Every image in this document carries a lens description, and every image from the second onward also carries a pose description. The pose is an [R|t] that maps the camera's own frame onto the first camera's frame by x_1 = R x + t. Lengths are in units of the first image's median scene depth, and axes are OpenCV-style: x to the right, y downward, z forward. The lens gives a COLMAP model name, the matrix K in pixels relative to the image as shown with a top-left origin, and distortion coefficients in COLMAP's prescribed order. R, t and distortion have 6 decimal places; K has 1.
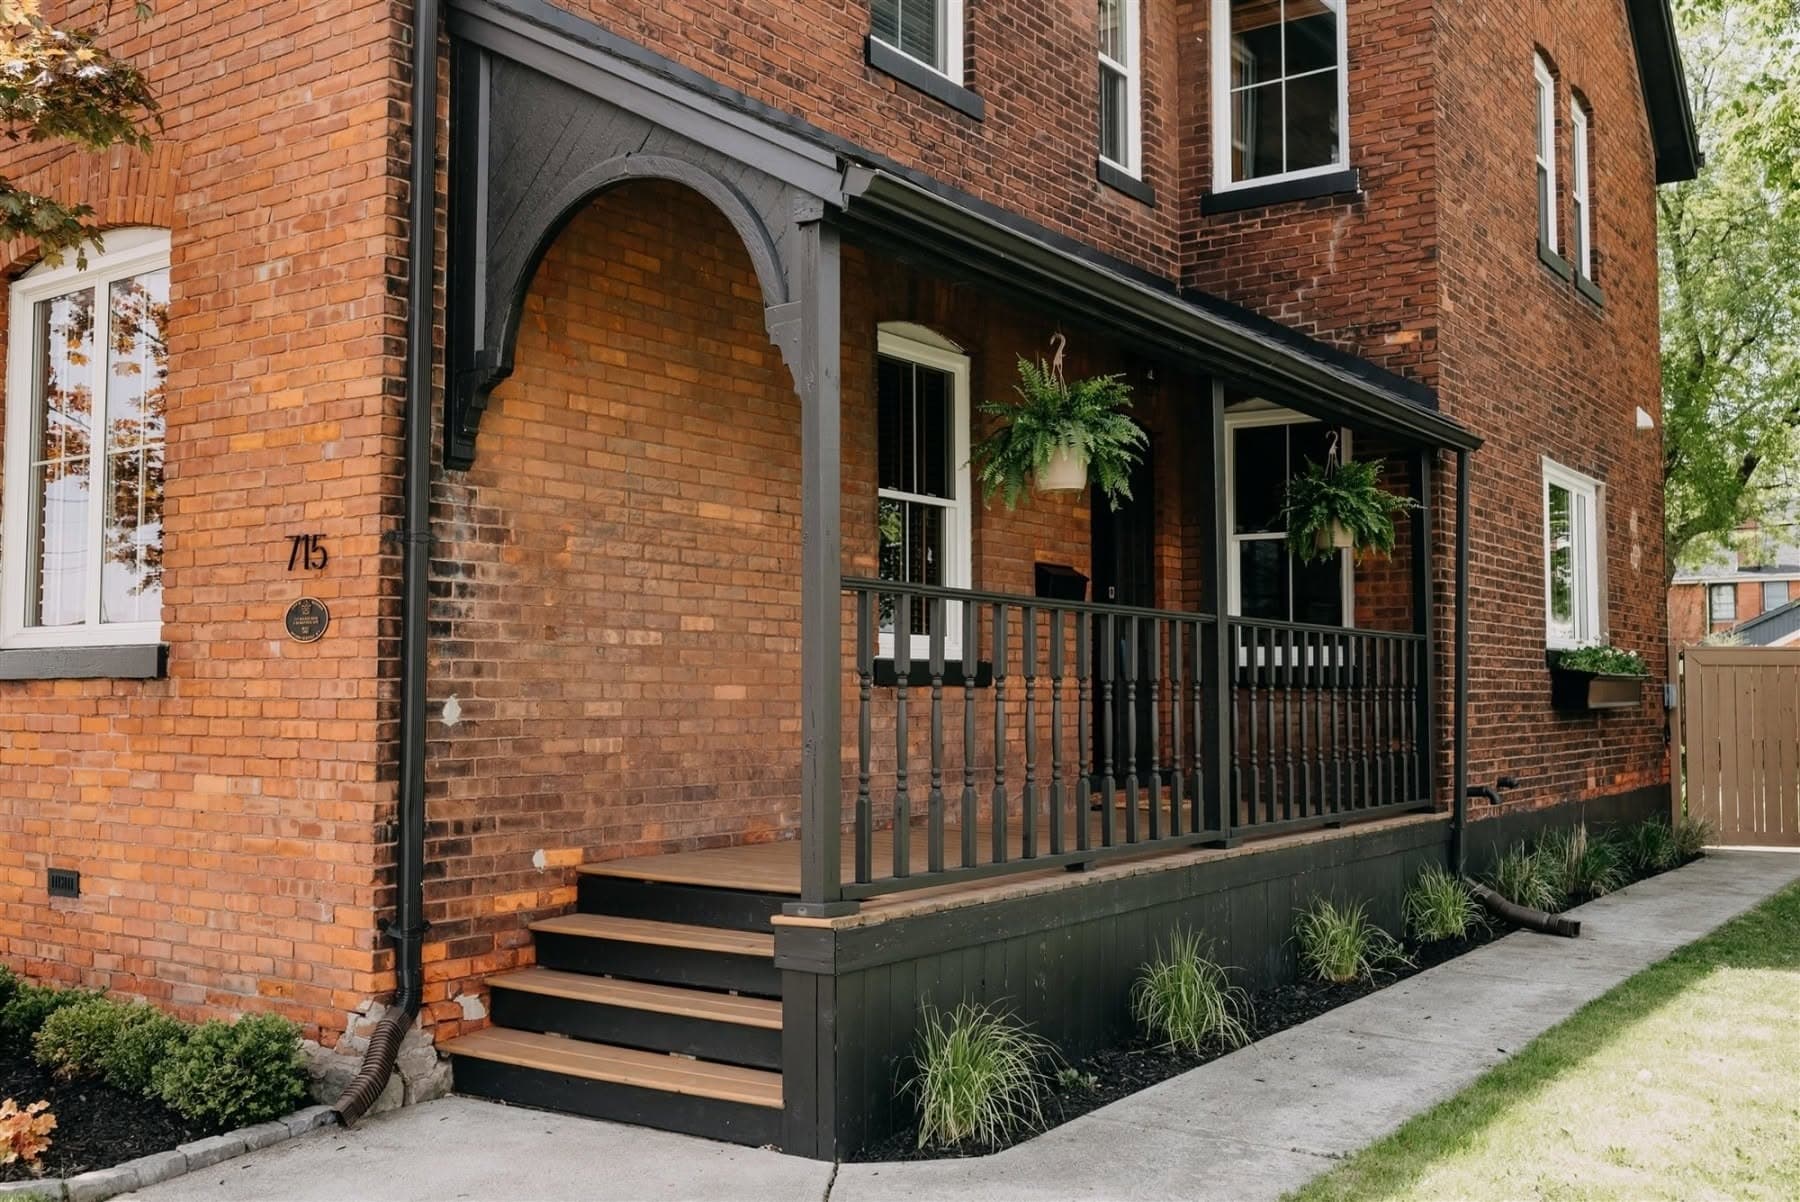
lens RADIAL K [[1731.1, 0, 904.8], [0, 1731.1, 518.5], [0, 0, 1]] dist [0.000703, 0.000000]
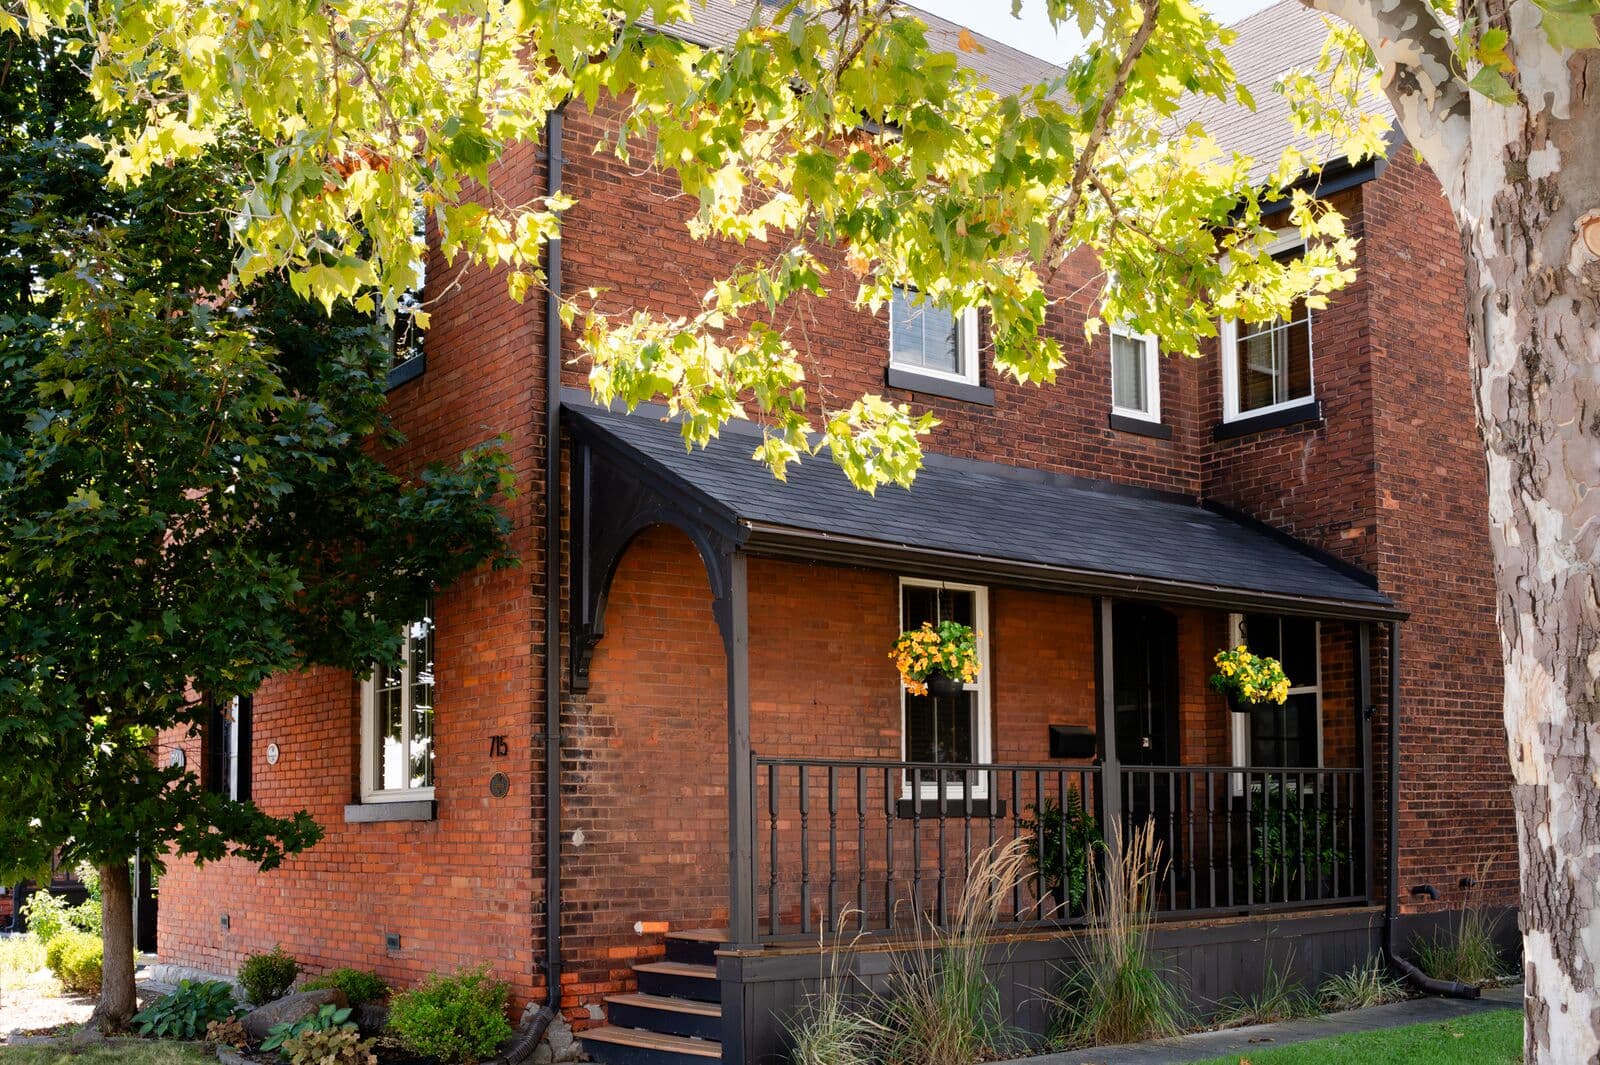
lens RADIAL K [[1786.4, 0, 799.8], [0, 1786.4, 539.3], [0, 0, 1]] dist [-0.129205, 0.000000]
pose [[0.952572, -0.063233, -0.297670, 0.394151], [0.045237, 0.996729, -0.066969, -0.044073], [0.300931, 0.050327, 0.952317, -0.496157]]
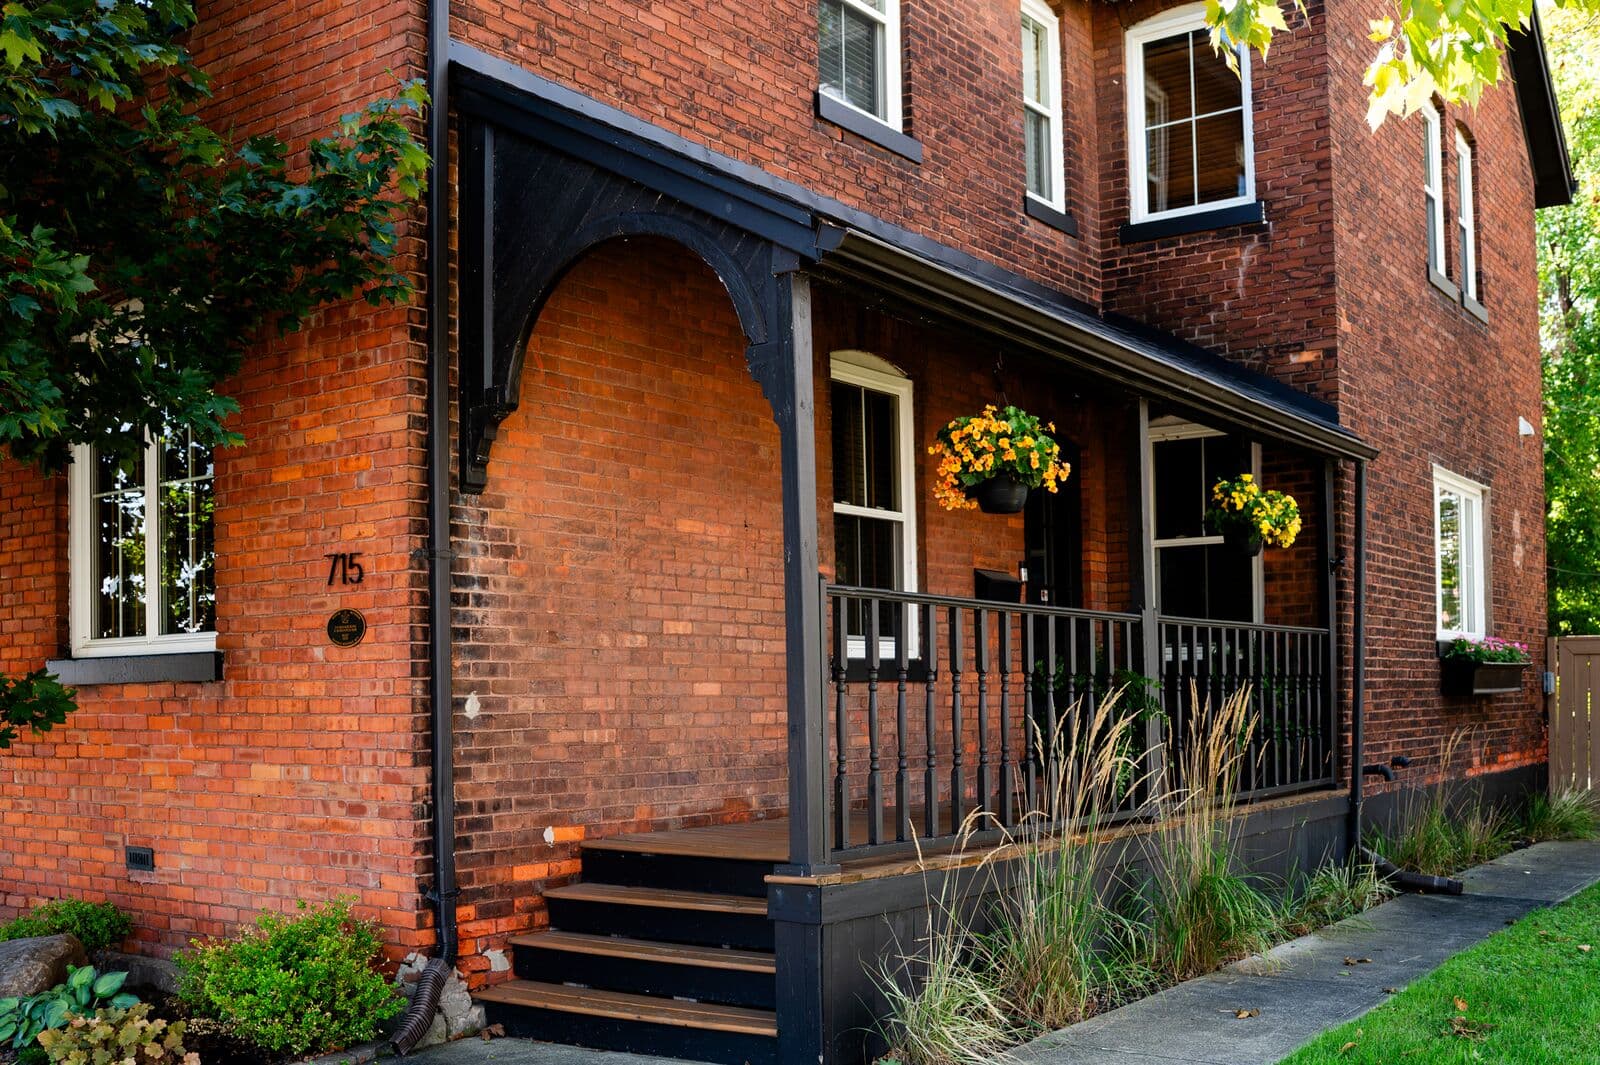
lens RADIAL K [[1697.3, 0, 808.3], [0, 1697.3, 601.8], [0, 0, 1]] dist [-0.118695, 0.000000]
pose [[0.999826, -0.014835, -0.011286, -0.022152], [0.015315, 0.998926, 0.043731, -0.002260], [0.010626, -0.043897, 0.998980, -0.087362]]
